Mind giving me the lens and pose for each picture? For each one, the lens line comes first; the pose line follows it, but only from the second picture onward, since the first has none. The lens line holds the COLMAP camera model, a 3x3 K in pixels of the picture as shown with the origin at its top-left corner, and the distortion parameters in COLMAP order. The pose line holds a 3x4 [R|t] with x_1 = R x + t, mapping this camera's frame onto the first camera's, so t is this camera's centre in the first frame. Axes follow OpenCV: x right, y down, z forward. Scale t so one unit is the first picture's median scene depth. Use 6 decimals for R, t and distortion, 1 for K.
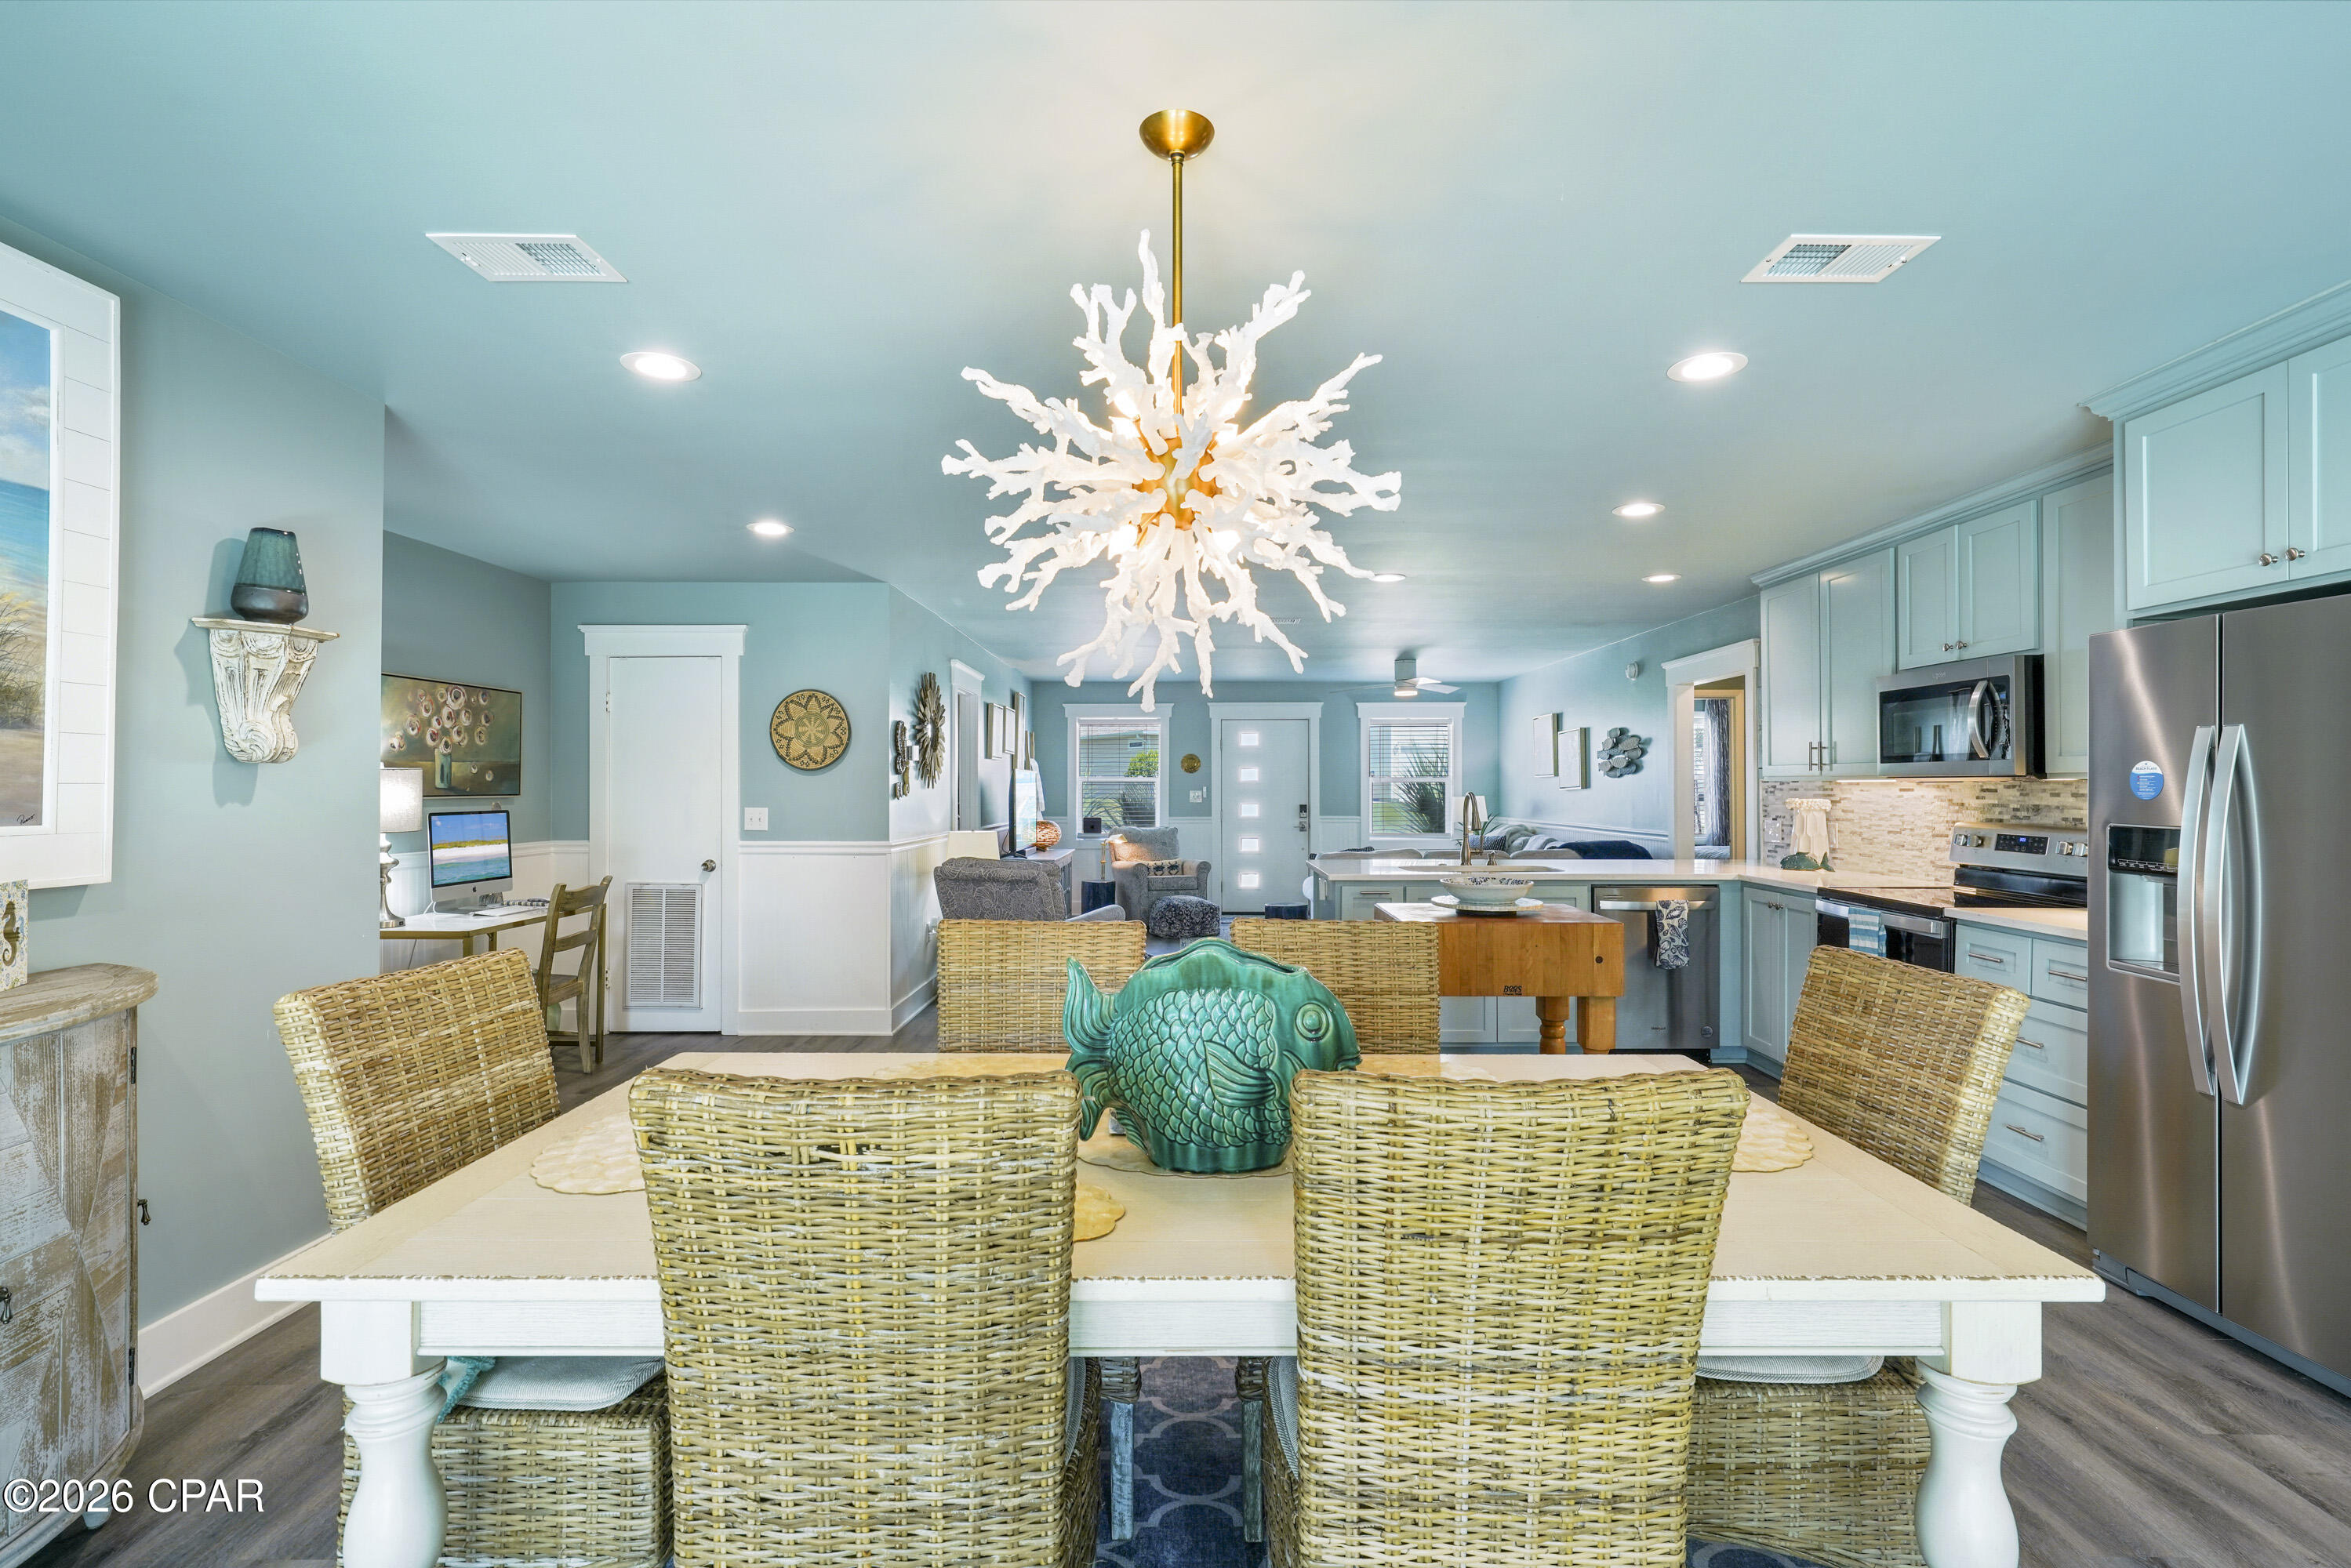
lens RADIAL K [[1077.6, 0, 1175.5], [0, 1077.6, 784.0], [0, 0, 1]] dist [0.001030, 0.000334]
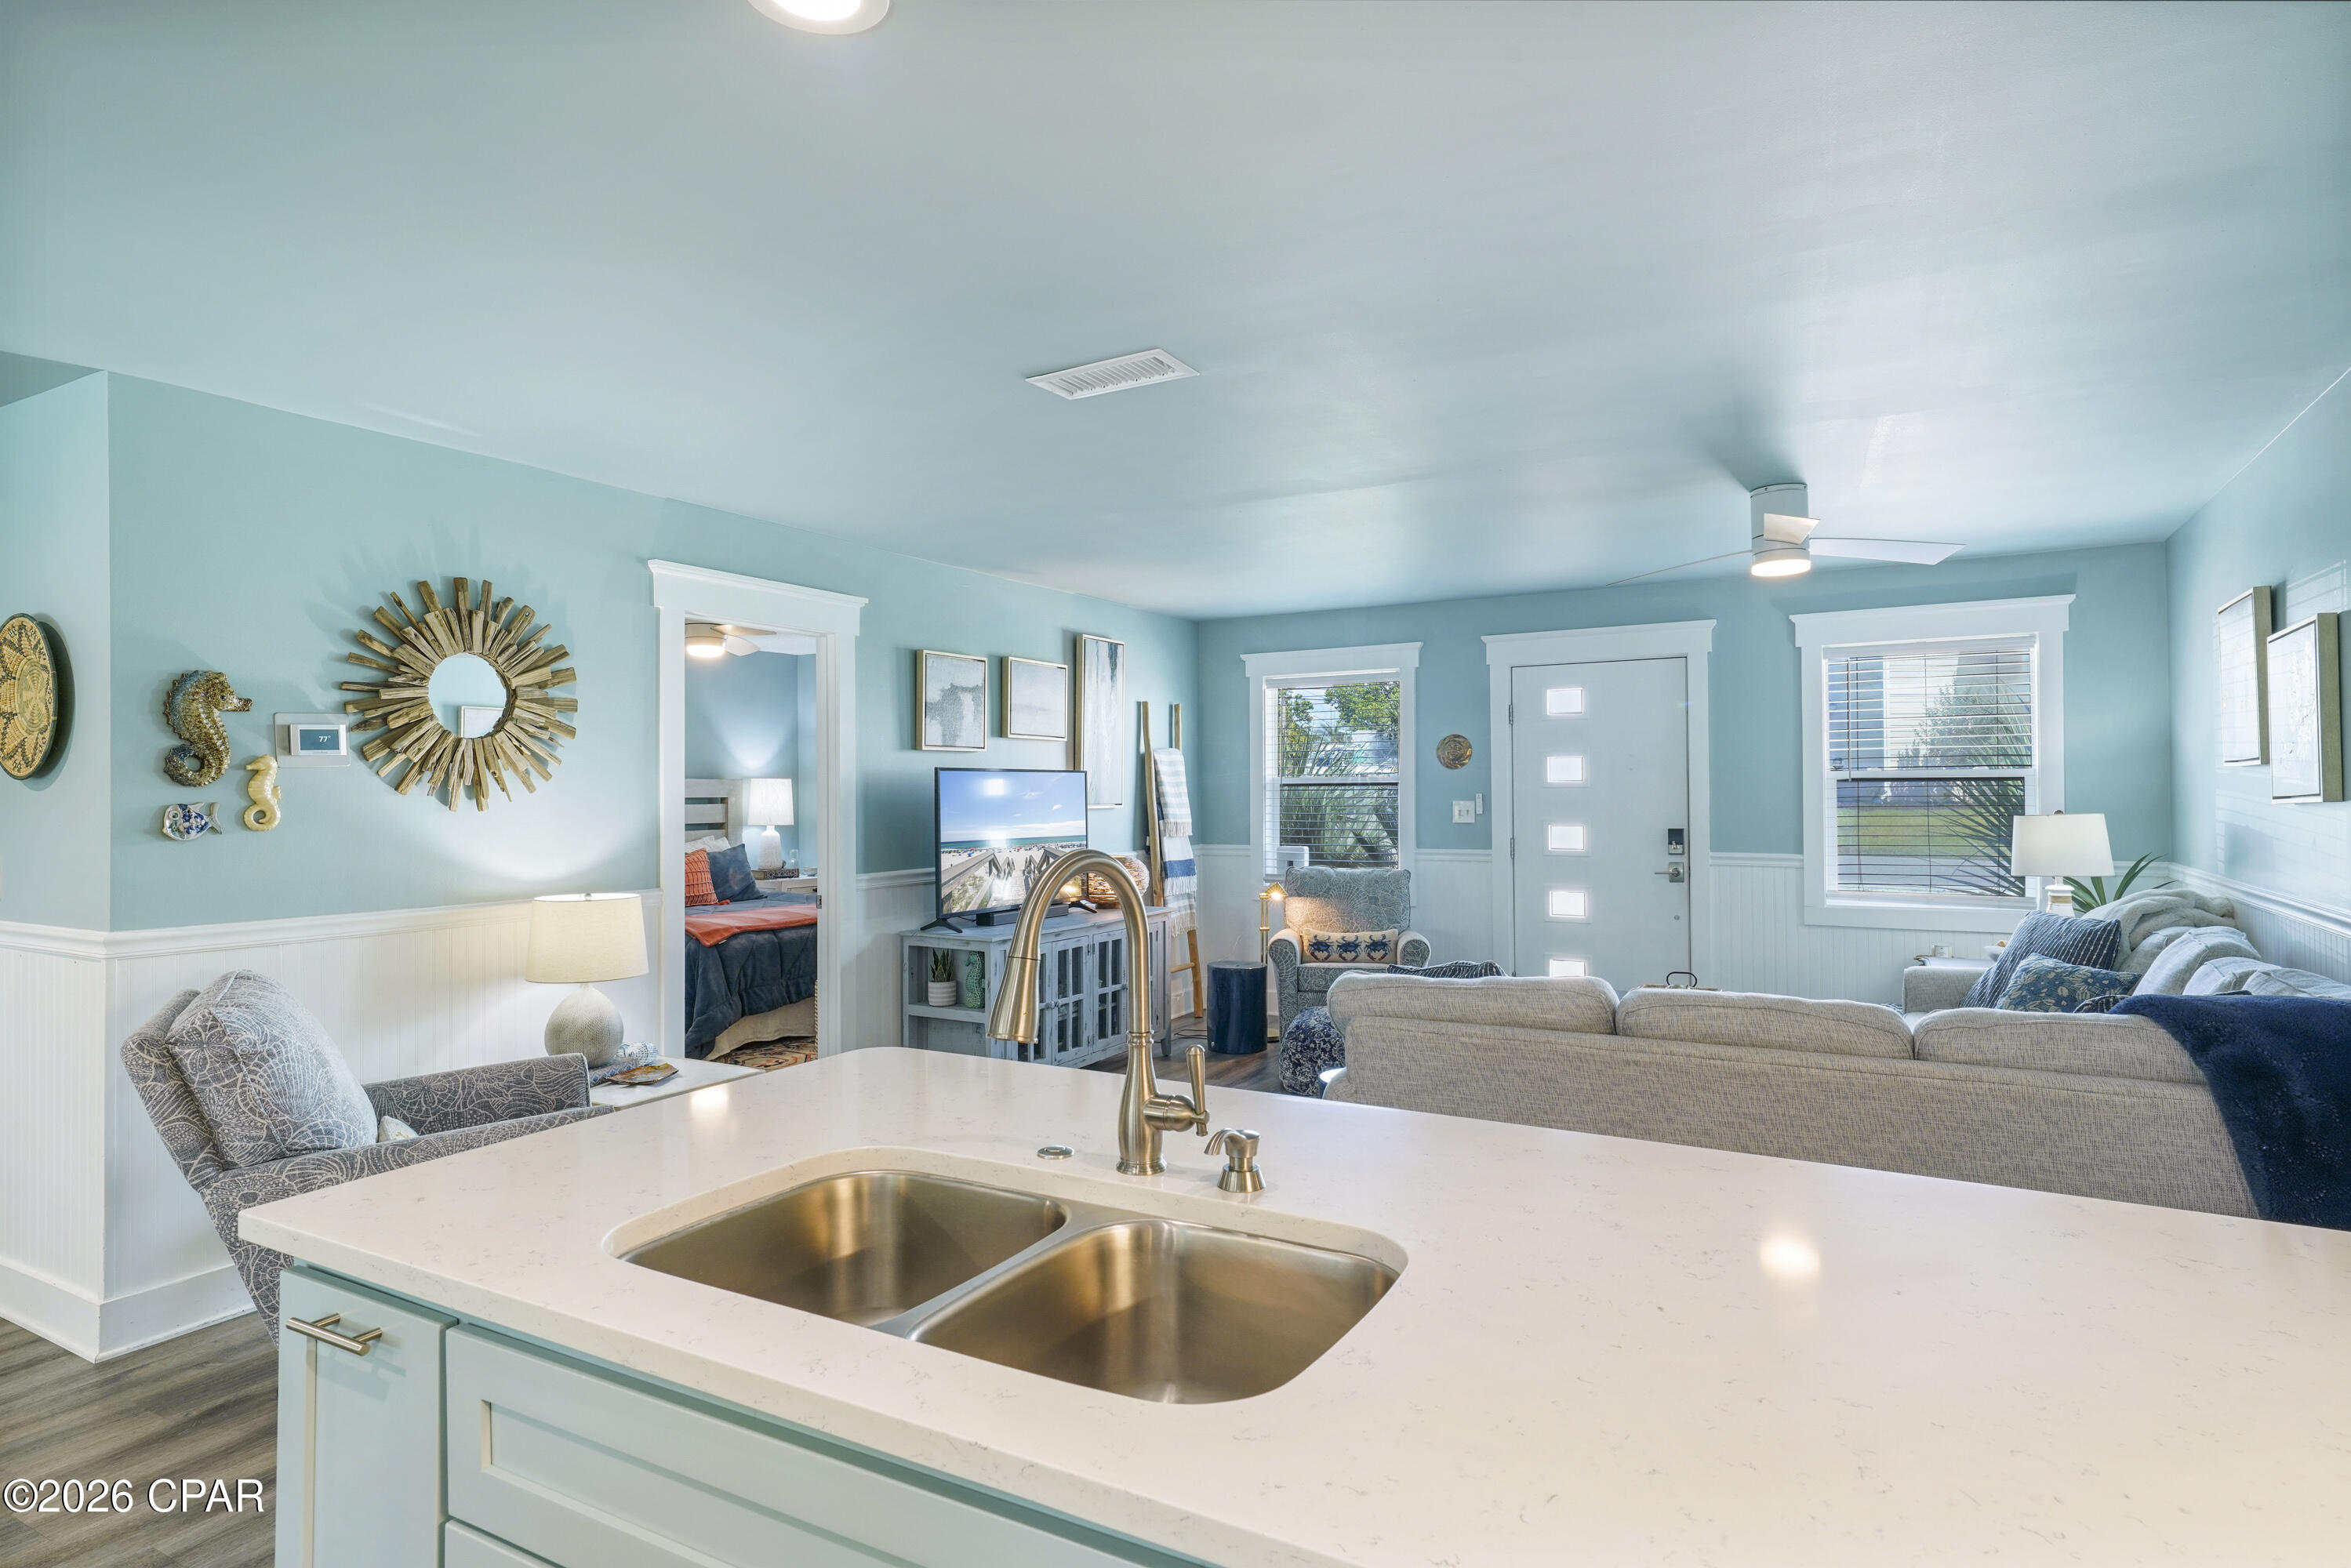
lens RADIAL K [[1252.8, 0, 1175.5], [0, 1252.8, 784.0], [0, 0, 1]] dist [0.016229, 0.000191]
pose [[0.869606, -0.008110, -0.493679, 0.426760], [0.008462, 0.999963, -0.001522, -0.005237], [0.493673, -0.002854, 0.869643, 0.805664]]
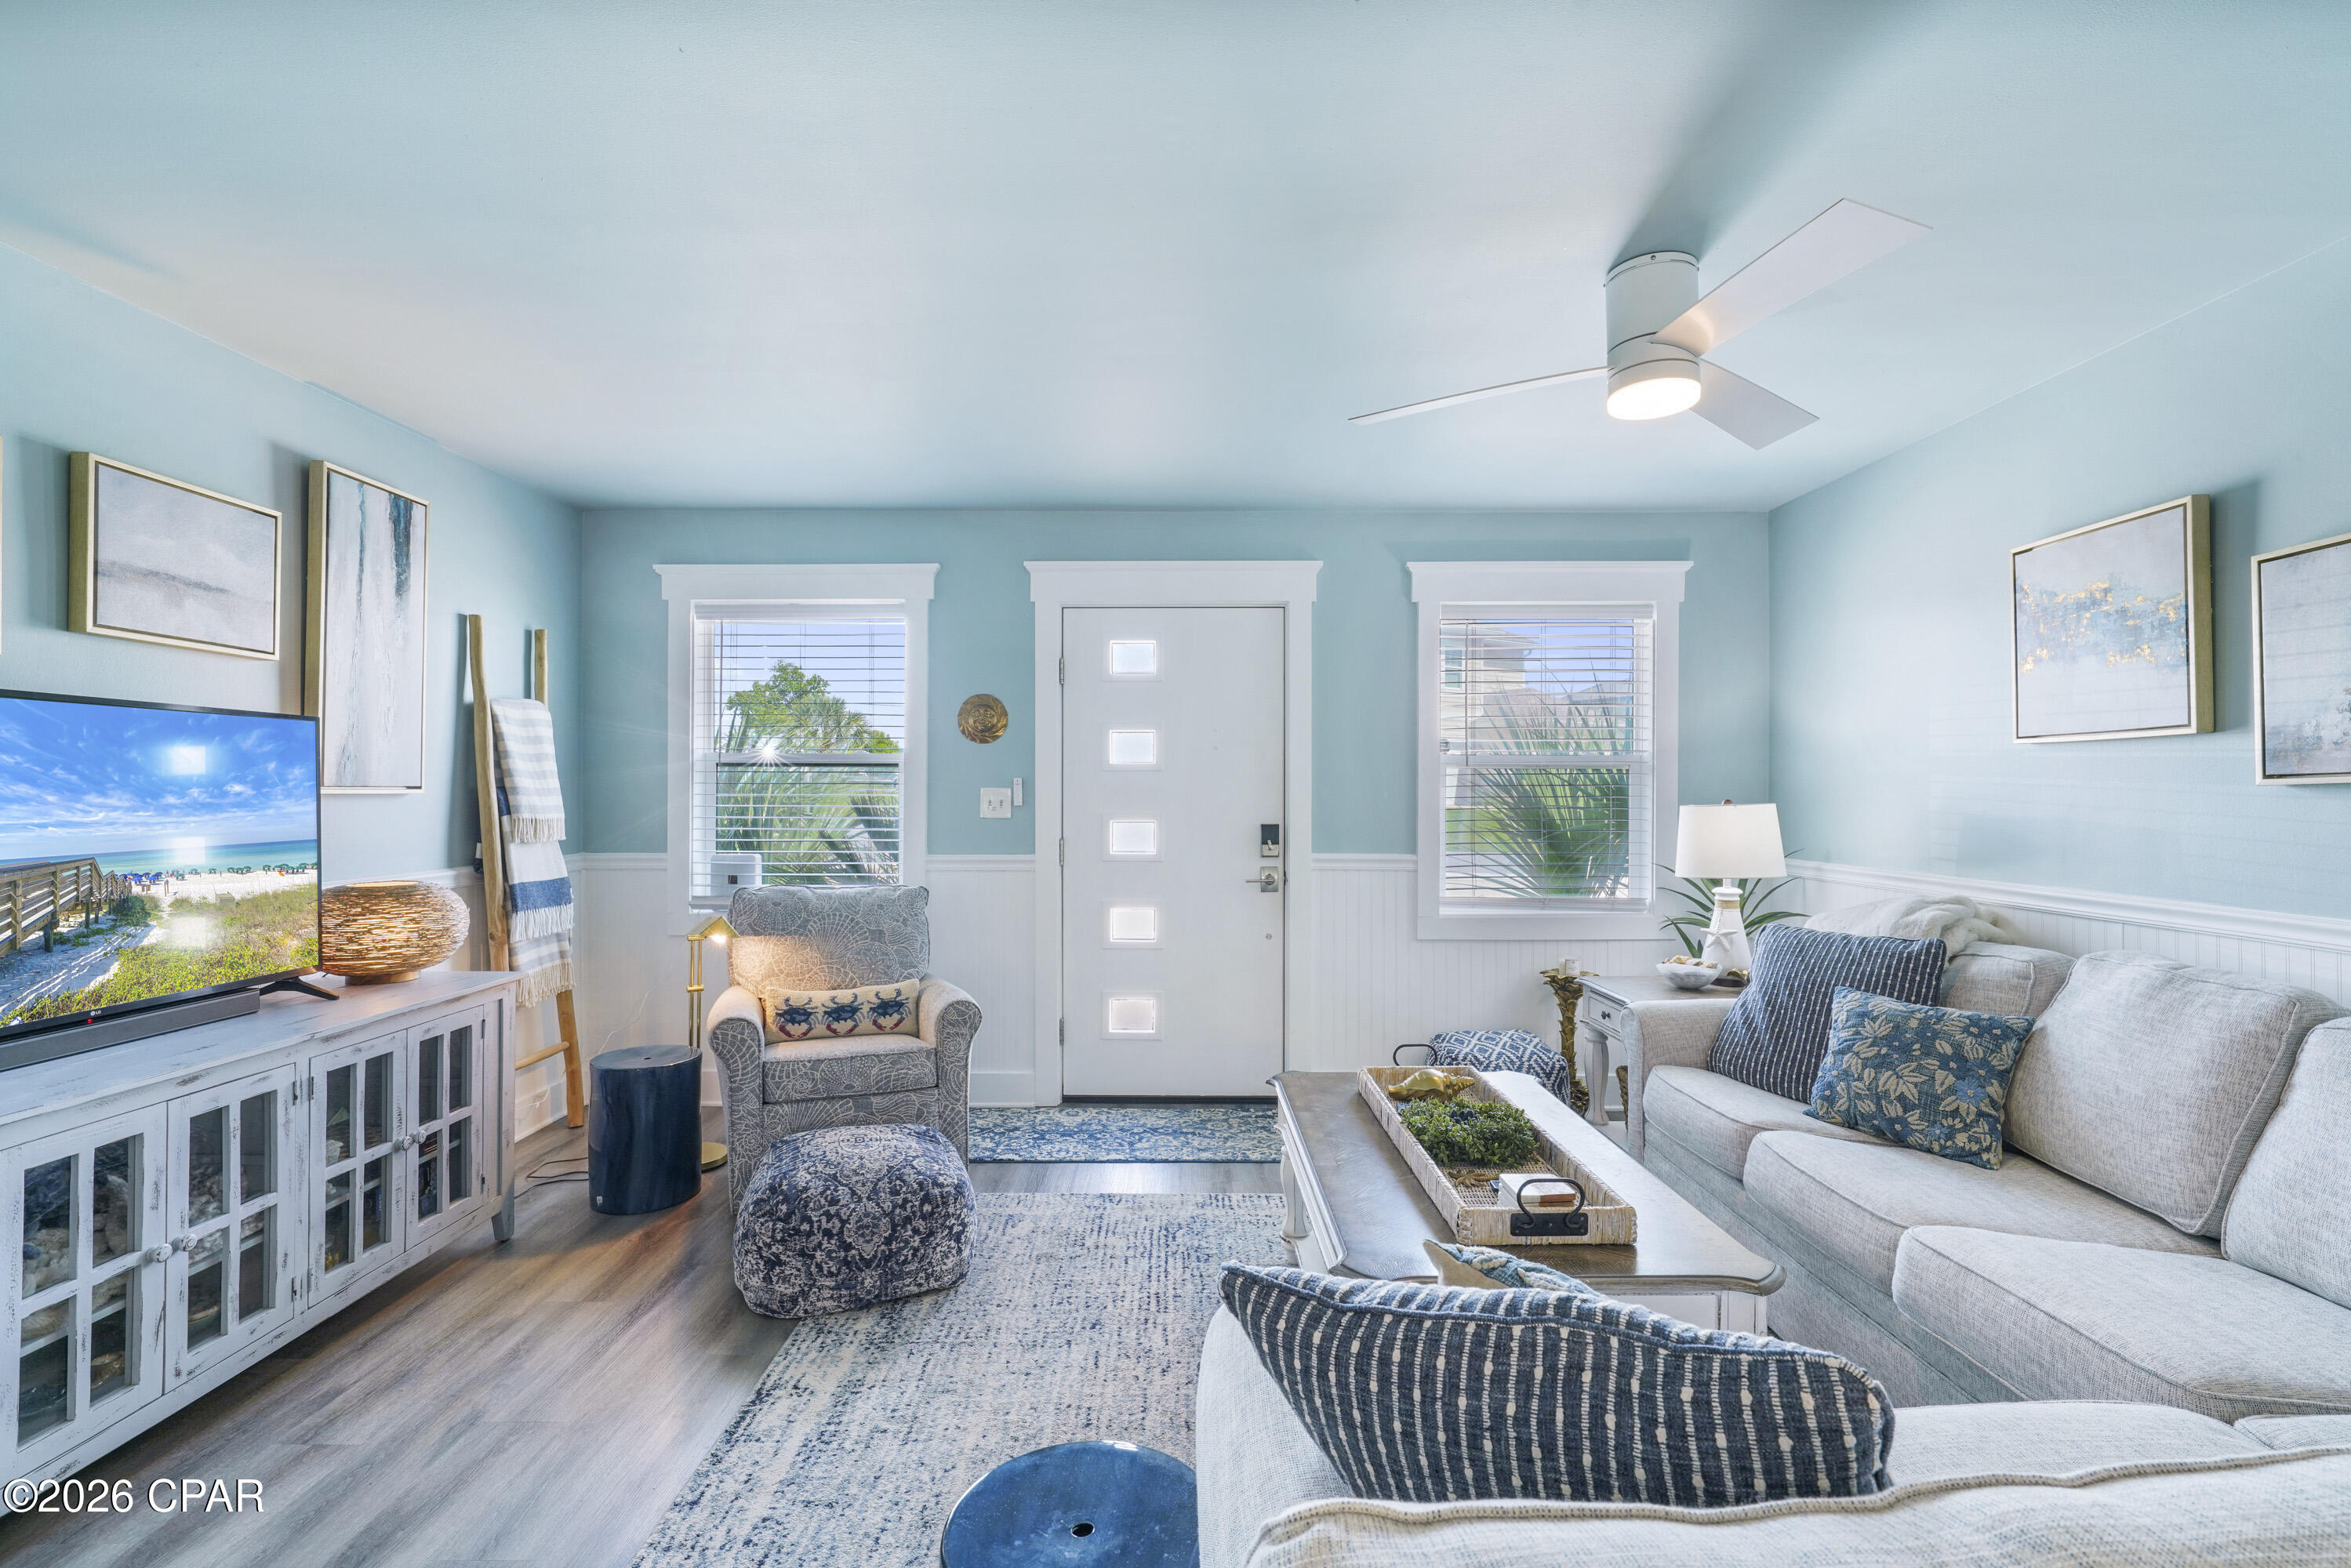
lens RADIAL K [[1061.0, 0, 1179.4], [0, 1061.0, 799.2], [0, 0, 1]] dist [-0.003634, 0.001101]
pose [[0.999969, 0.002879, 0.007298, 0.173769], [-0.002961, 0.999934, 0.011139, 0.012238], [-0.007266, -0.011160, 0.999911, 1.290640]]
